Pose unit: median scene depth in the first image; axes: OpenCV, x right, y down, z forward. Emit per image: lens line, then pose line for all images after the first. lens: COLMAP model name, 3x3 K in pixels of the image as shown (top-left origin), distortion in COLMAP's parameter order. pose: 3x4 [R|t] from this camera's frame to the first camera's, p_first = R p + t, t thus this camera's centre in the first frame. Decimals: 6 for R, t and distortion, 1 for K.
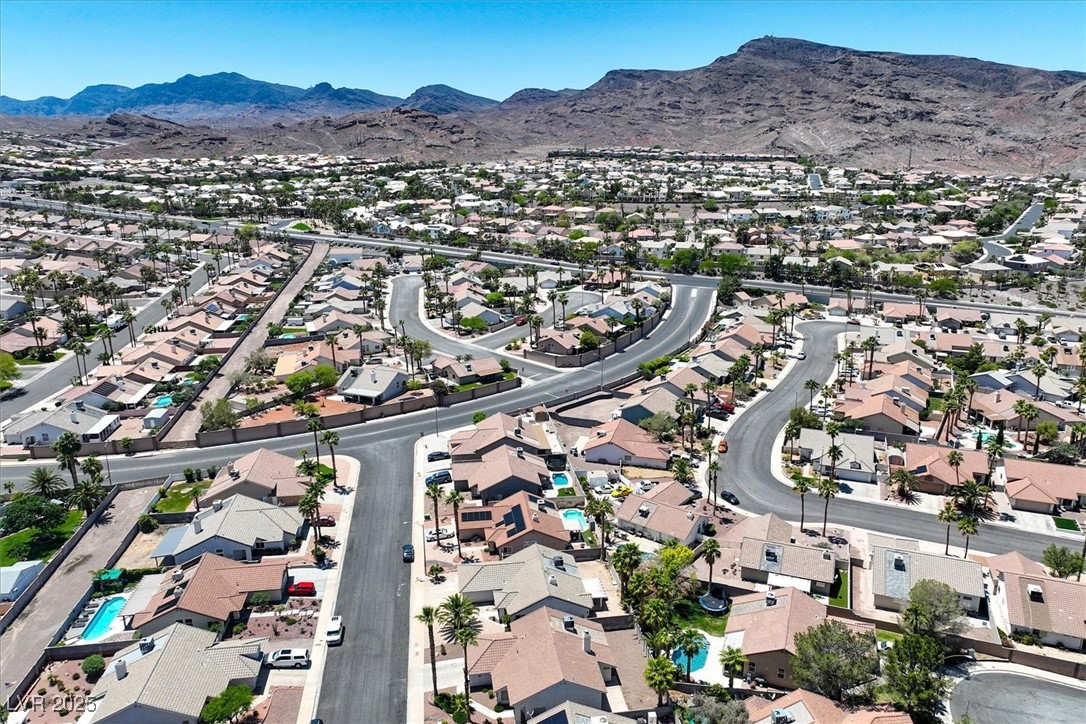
lens RADIAL K [[766.8, 0, 543.0], [0, 766.8, 362.0], [0, 0, 1]] dist [0.006718, 0.007319]
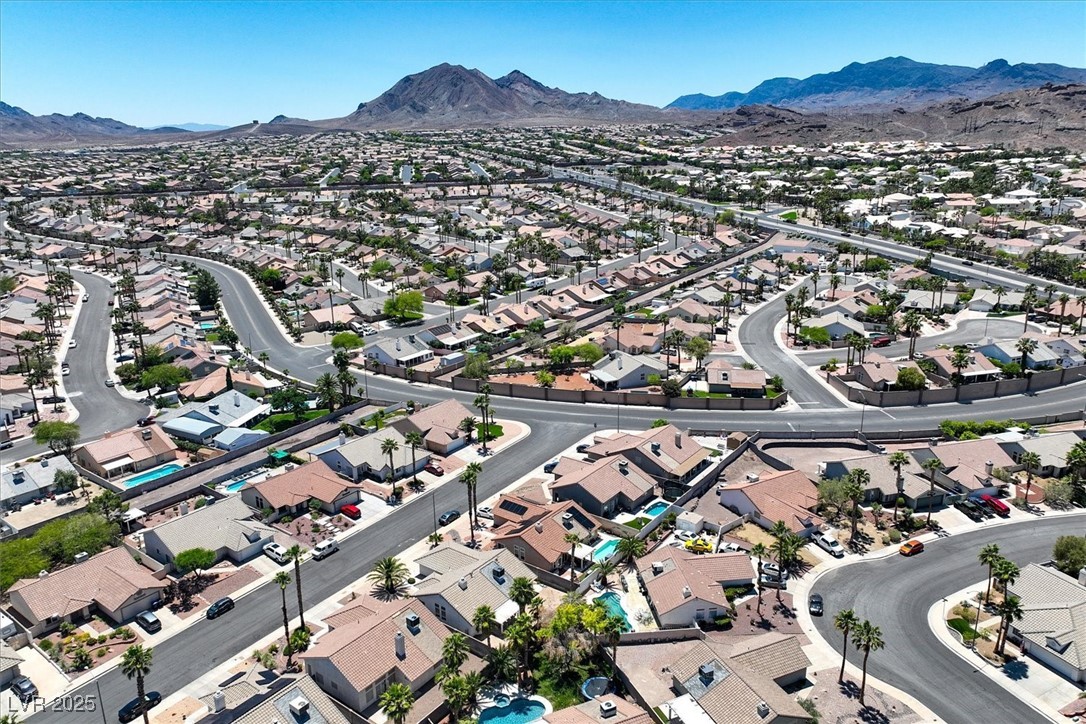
lens RADIAL K [[766.8, 0, 543.0], [0, 766.8, 362.0], [0, 0, 1]] dist [0.006718, 0.007319]
pose [[0.700055, 0.194743, -0.687021, 0.304828], [-0.183984, 0.978802, 0.089976, -0.041508], [0.689980, 0.063413, 0.721045, 0.155389]]
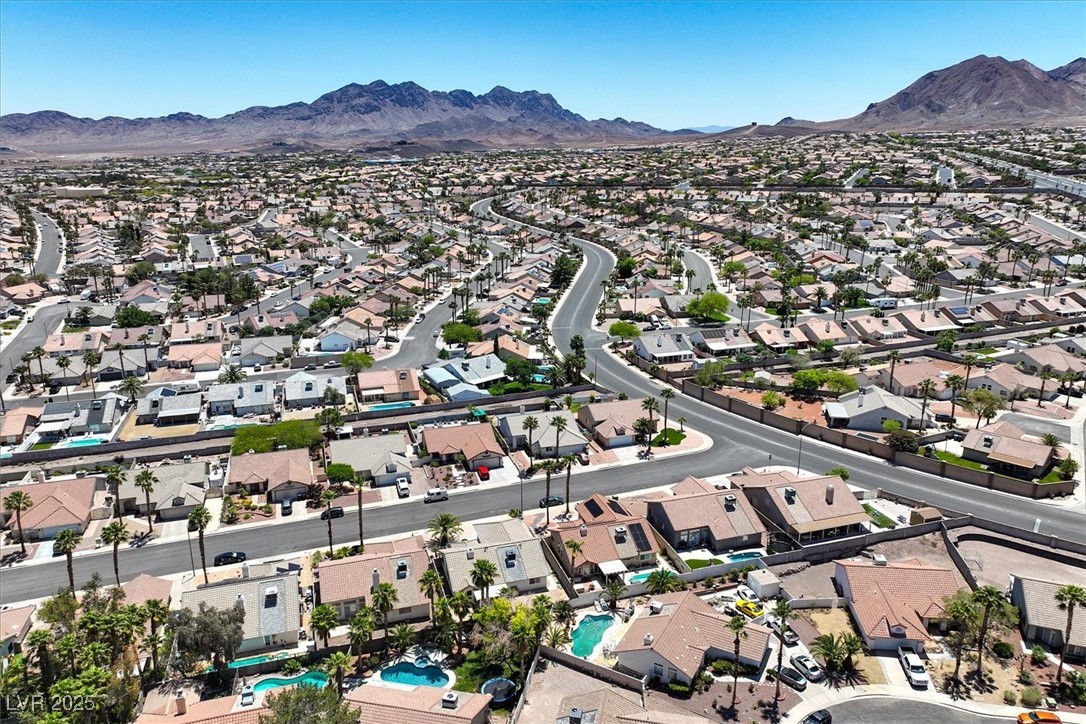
lens RADIAL K [[766.8, 0, 543.0], [0, 766.8, 362.0], [0, 0, 1]] dist [0.006718, 0.007319]
pose [[0.141828, 0.272702, -0.951587, 0.407575], [-0.266688, 0.936287, 0.228570, -0.093285], [0.953290, 0.221359, 0.205519, 0.364562]]
